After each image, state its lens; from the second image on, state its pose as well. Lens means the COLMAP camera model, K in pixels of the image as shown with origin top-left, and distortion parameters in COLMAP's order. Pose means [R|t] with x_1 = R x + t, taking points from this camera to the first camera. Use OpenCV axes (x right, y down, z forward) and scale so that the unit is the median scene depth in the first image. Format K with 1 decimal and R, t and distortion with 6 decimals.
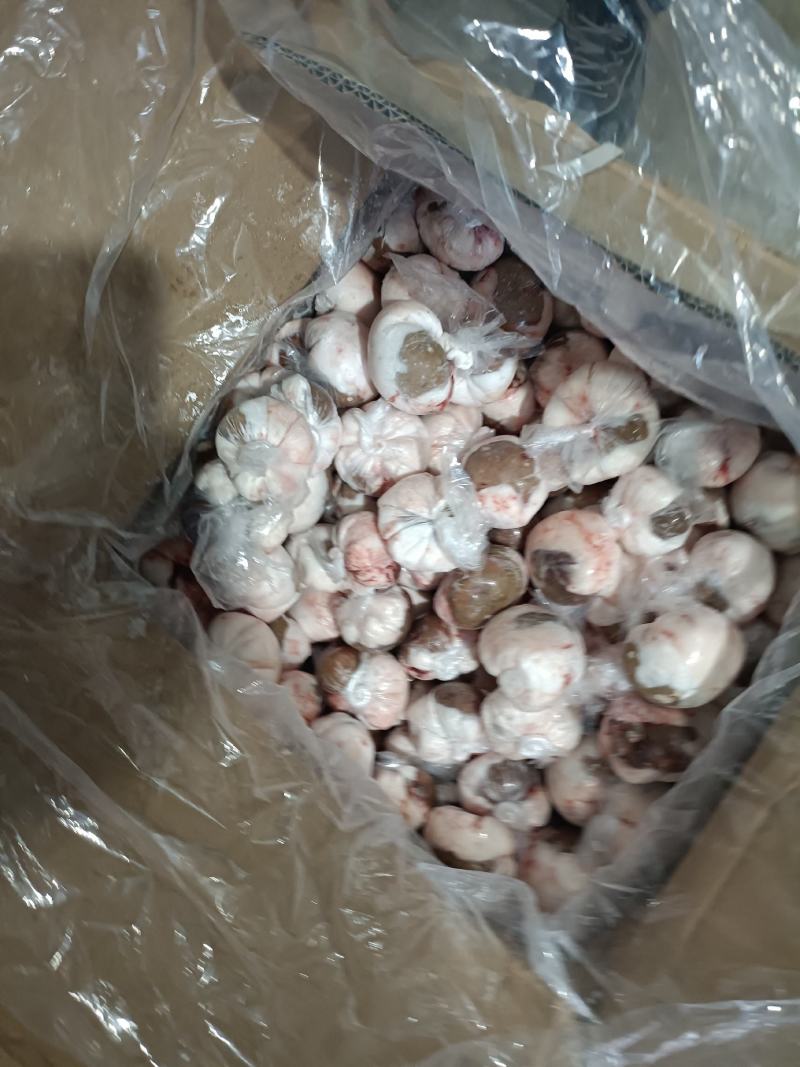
lens RADIAL K [[803.6, 0, 405.7], [0, 803.6, 542.5], [0, 0, 1]] dist [0.044275, -0.057023]
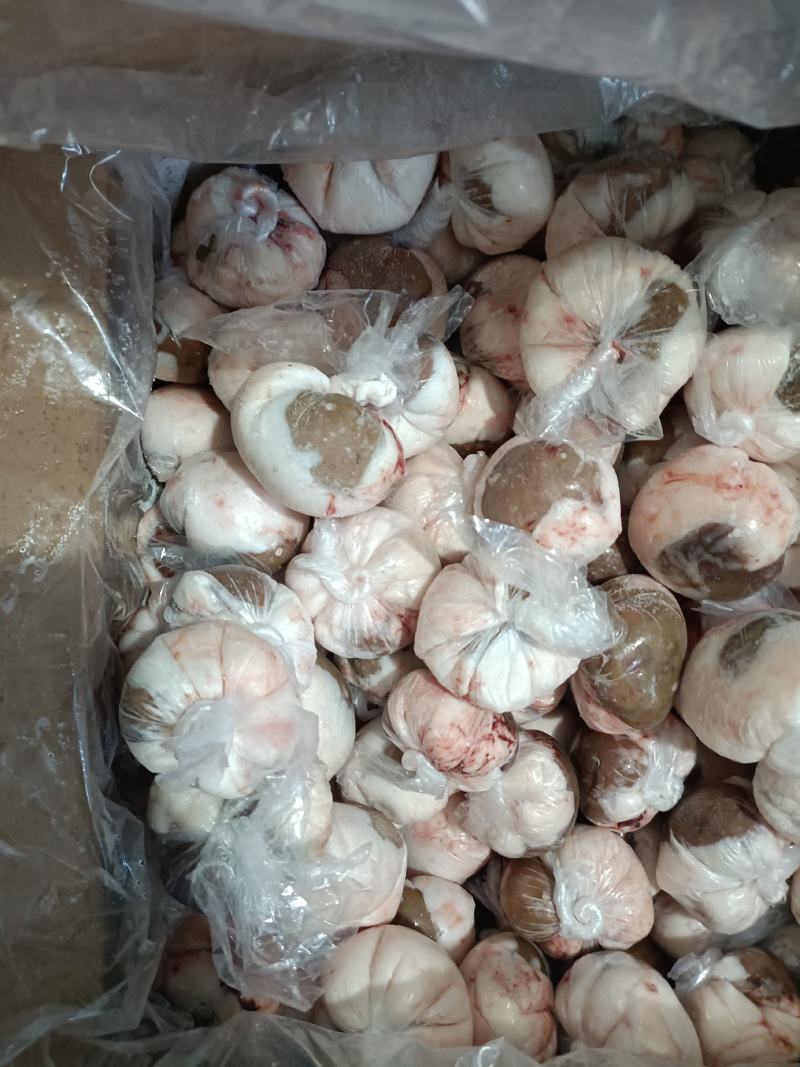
lens RADIAL K [[803.6, 0, 404.6], [0, 803.6, 530.7], [0, 0, 1]] dist [0.044275, -0.057023]
pose [[0.779844, -0.623685, 0.053477, -0.015312], [0.625000, 0.771021, -0.122072, -0.051655], [0.034903, 0.128621, 0.991079, 0.373613]]
